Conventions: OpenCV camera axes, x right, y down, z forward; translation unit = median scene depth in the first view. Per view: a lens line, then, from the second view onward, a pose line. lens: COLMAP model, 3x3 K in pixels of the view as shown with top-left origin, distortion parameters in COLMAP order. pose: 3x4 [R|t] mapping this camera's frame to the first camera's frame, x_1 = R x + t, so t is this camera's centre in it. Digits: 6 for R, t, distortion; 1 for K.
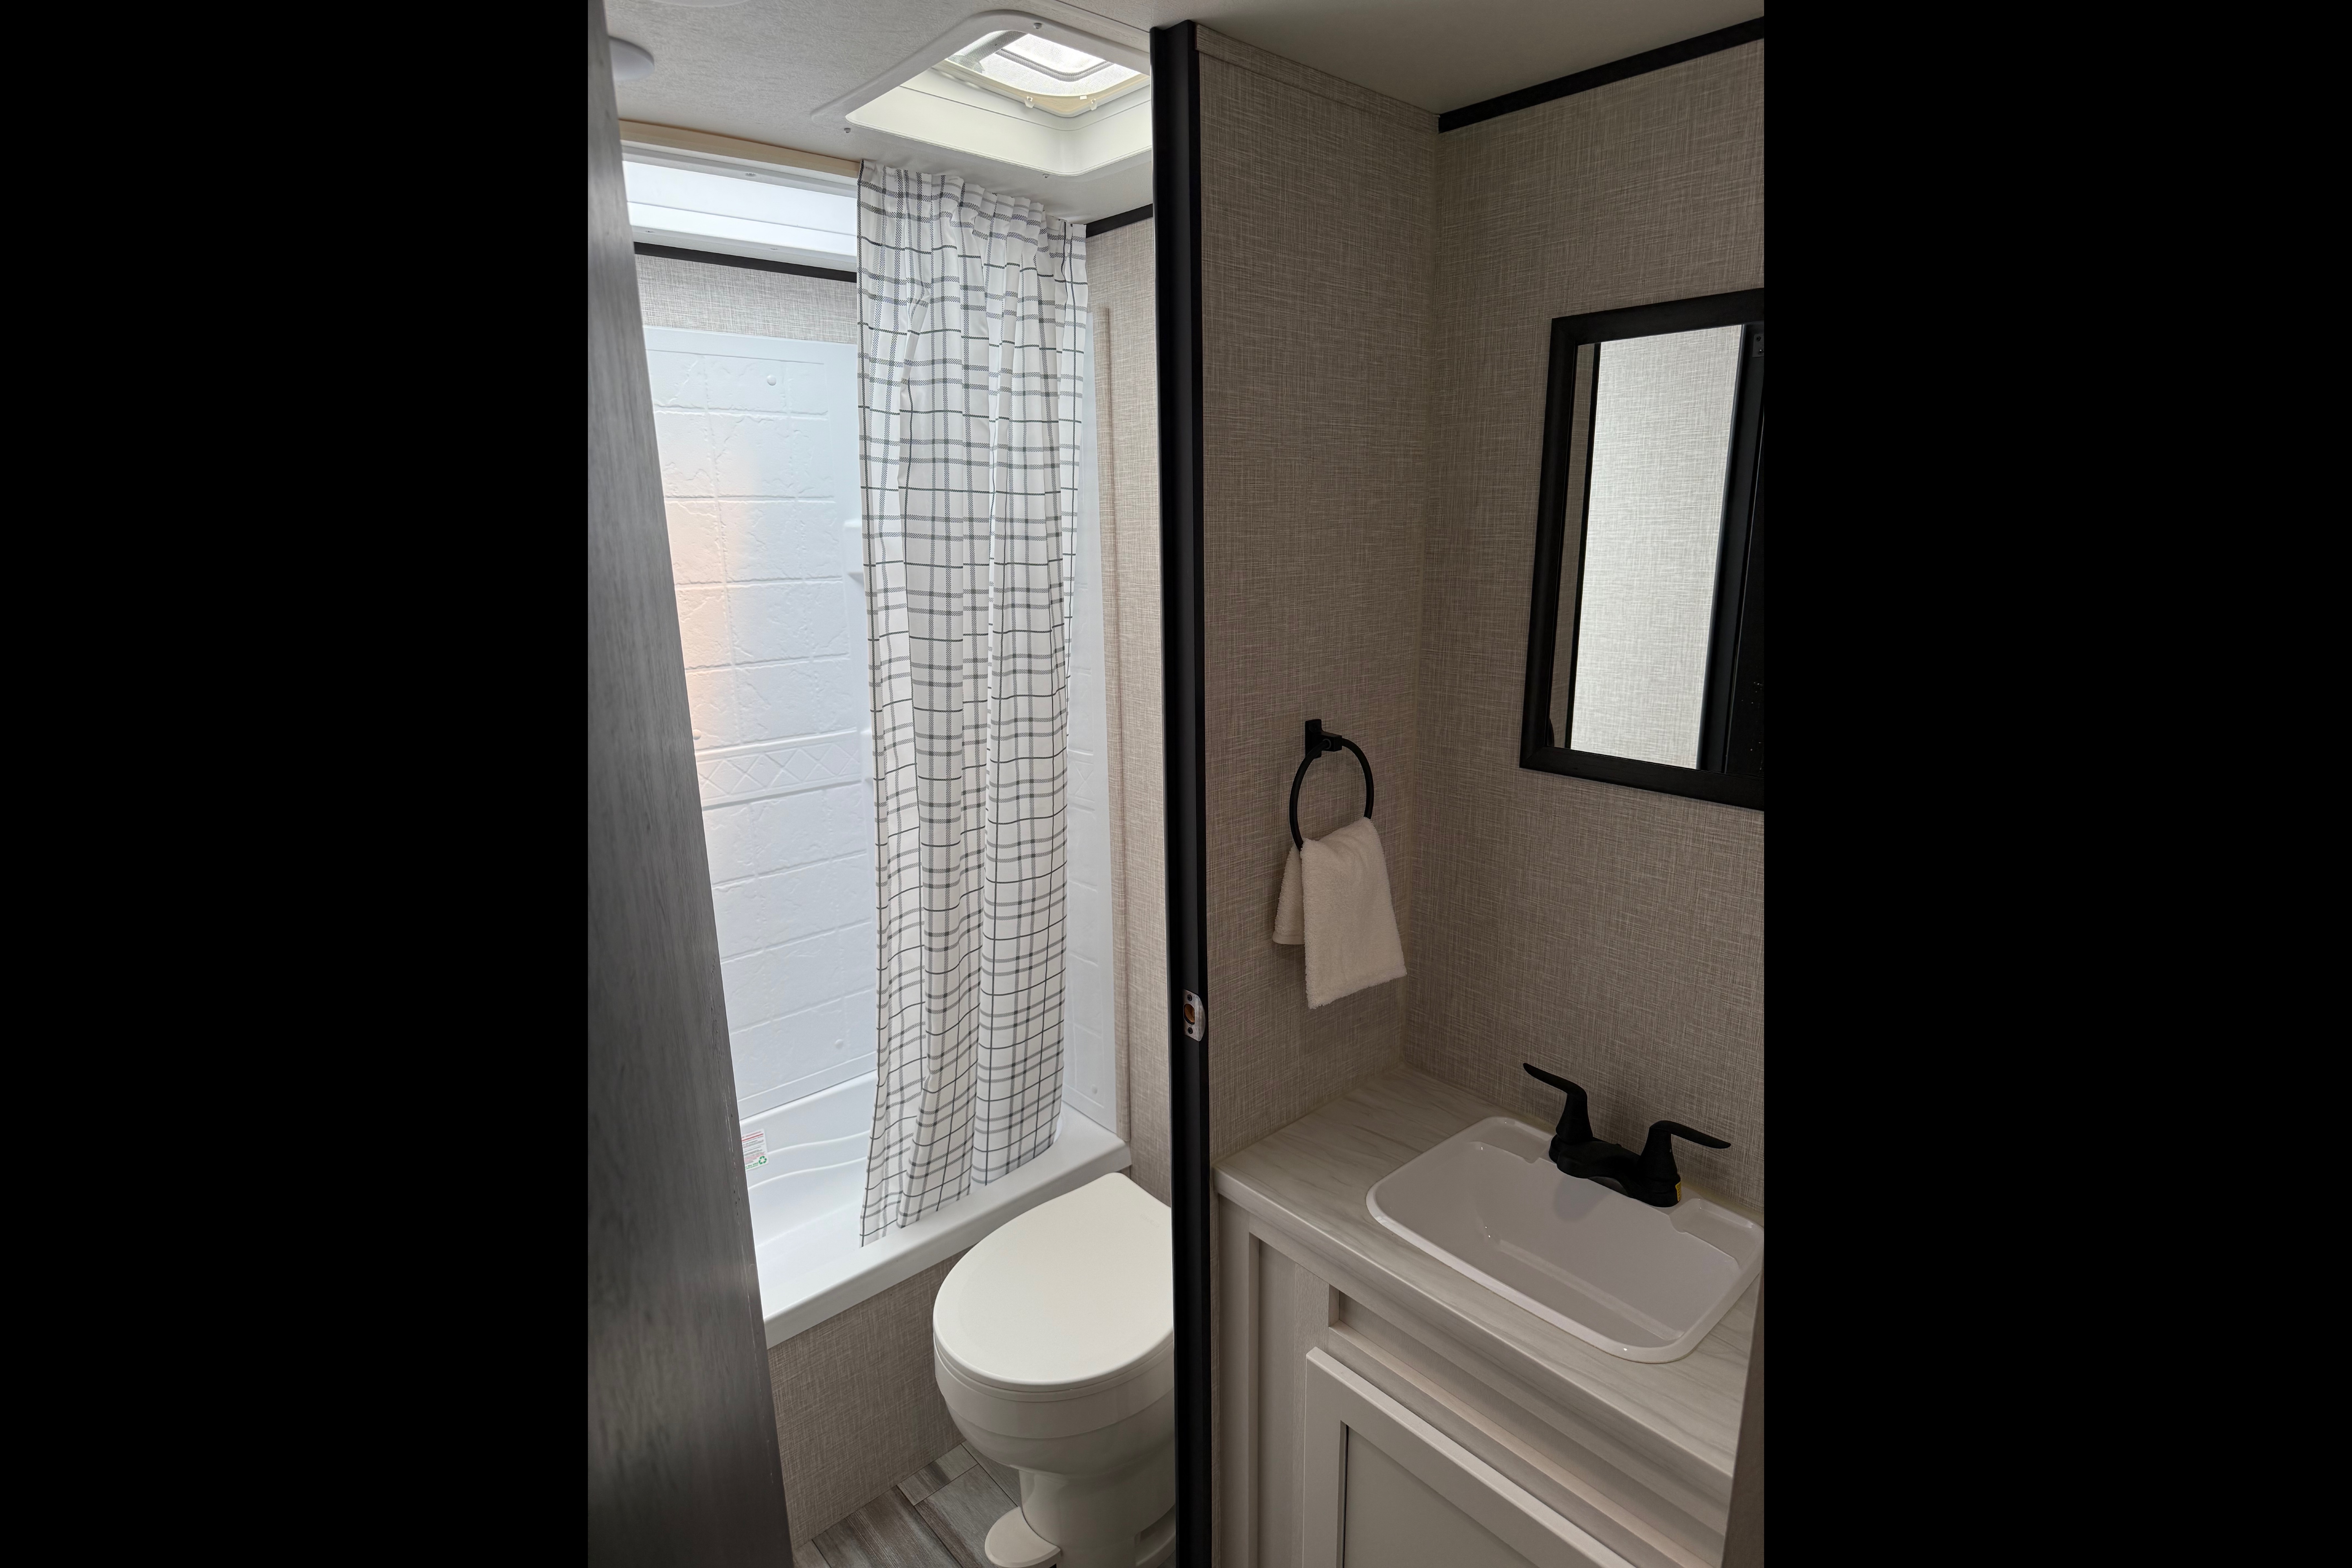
lens RADIAL K [[1080.4, 0, 1178.2], [0, 1080.4, 779.3], [0, 0, 1]] dist [0.046704, -0.067786]
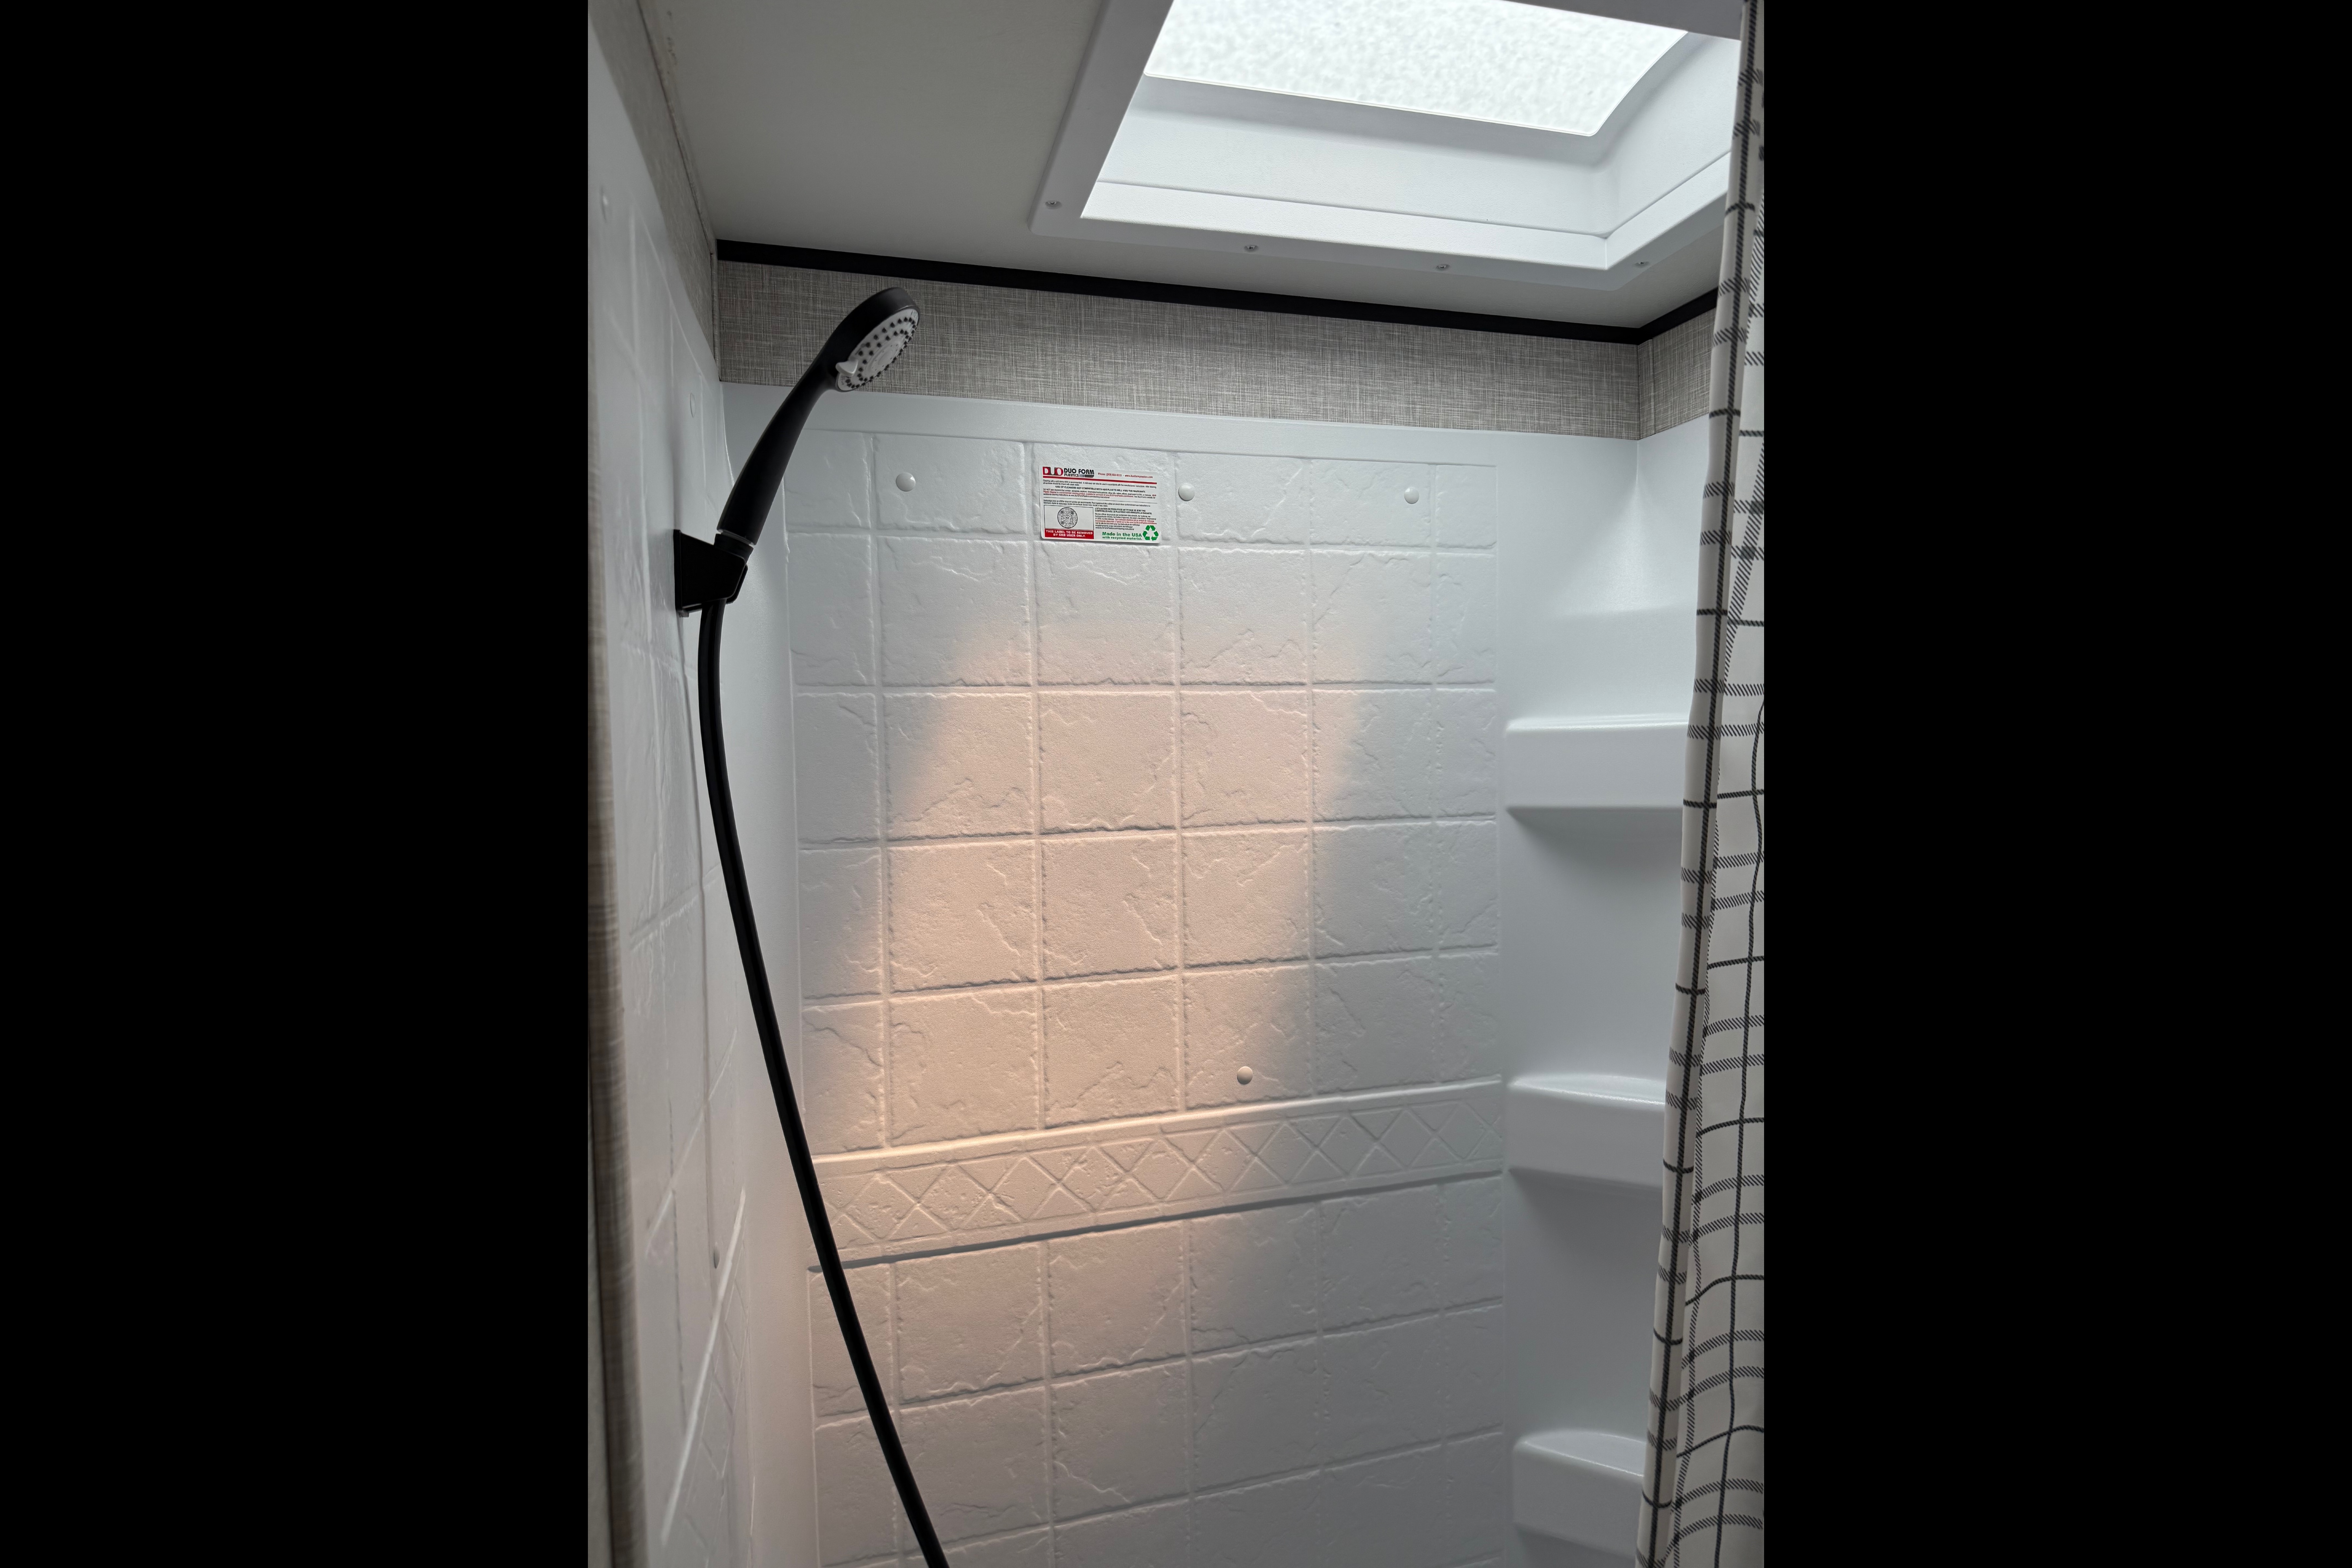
lens RADIAL K [[1080.4, 0, 1178.2], [0, 1080.4, 779.3], [0, 0, 1]] dist [0.046704, -0.067786]
pose [[0.889650, 0.006819, -0.456592, -0.209956], [-0.097580, 0.979632, -0.175500, -0.092550], [0.446095, 0.200687, 0.872195, 0.442452]]
